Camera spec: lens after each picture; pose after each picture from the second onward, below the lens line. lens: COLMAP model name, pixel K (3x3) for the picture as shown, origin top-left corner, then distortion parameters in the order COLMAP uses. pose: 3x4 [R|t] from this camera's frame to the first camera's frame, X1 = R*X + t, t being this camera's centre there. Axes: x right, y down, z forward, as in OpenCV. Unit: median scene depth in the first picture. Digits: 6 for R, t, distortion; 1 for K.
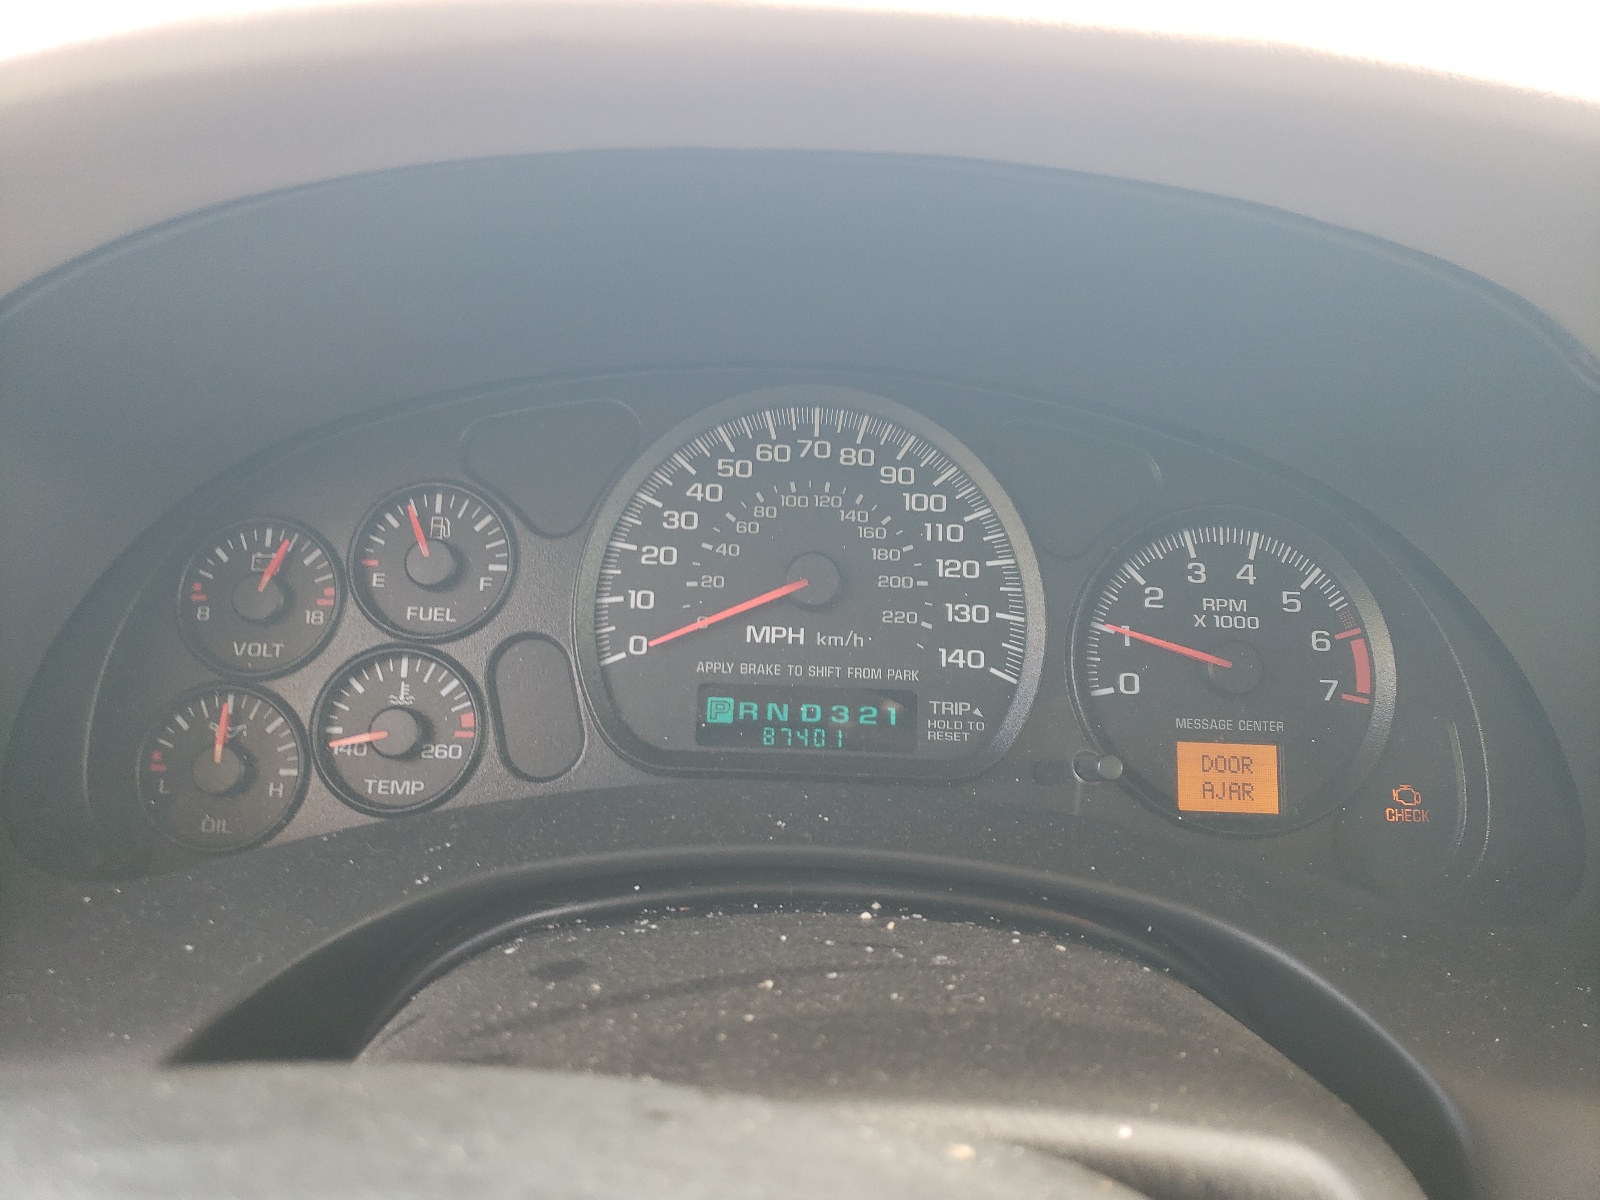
lens RADIAL K [[1306.9, 0, 800.7], [0, 1306.9, 598.4], [0, 0, 1]] dist [0.016507, -0.003180]
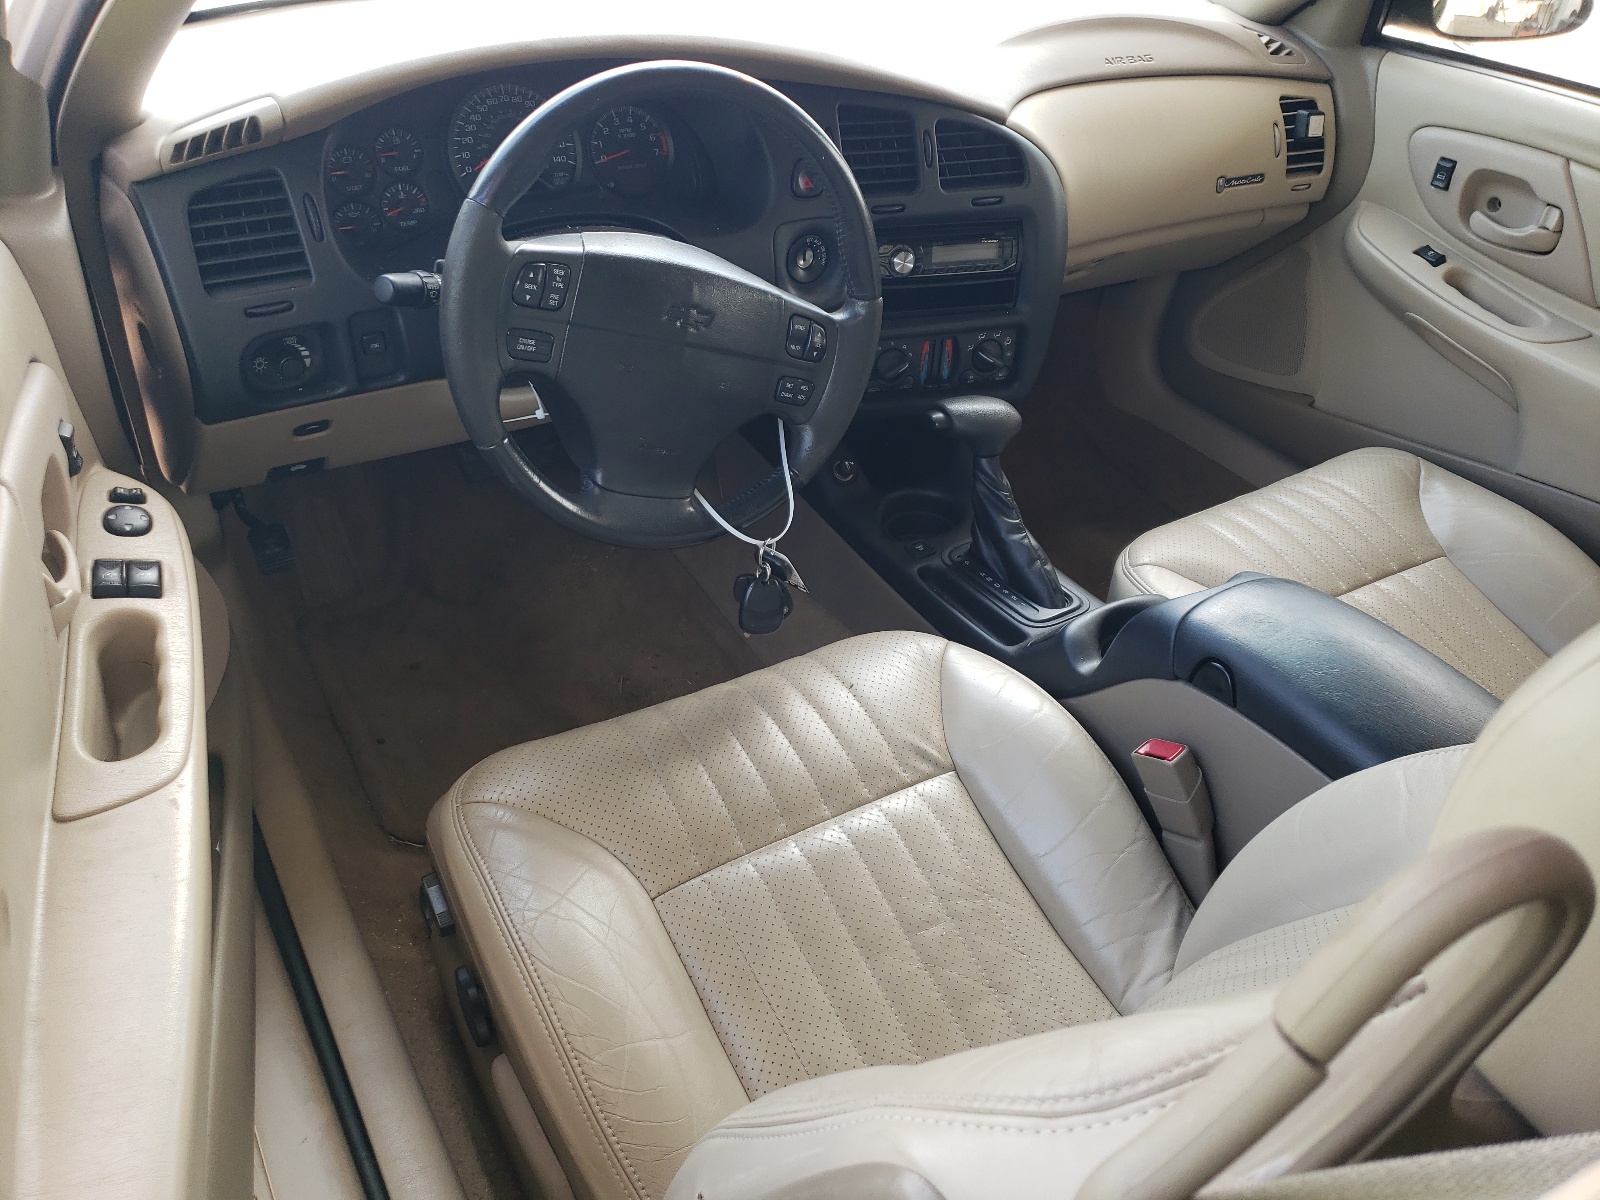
lens RADIAL K [[1306.9, 0, 799.1], [0, 1306.9, 593.4], [0, 0, 1]] dist [0.016507, -0.003180]
pose [[0.869799, -0.284437, 0.403168, -1.026340], [0.090210, 0.895015, 0.436818, -0.373867], [-0.485089, -0.343574, 0.804143, -2.437667]]
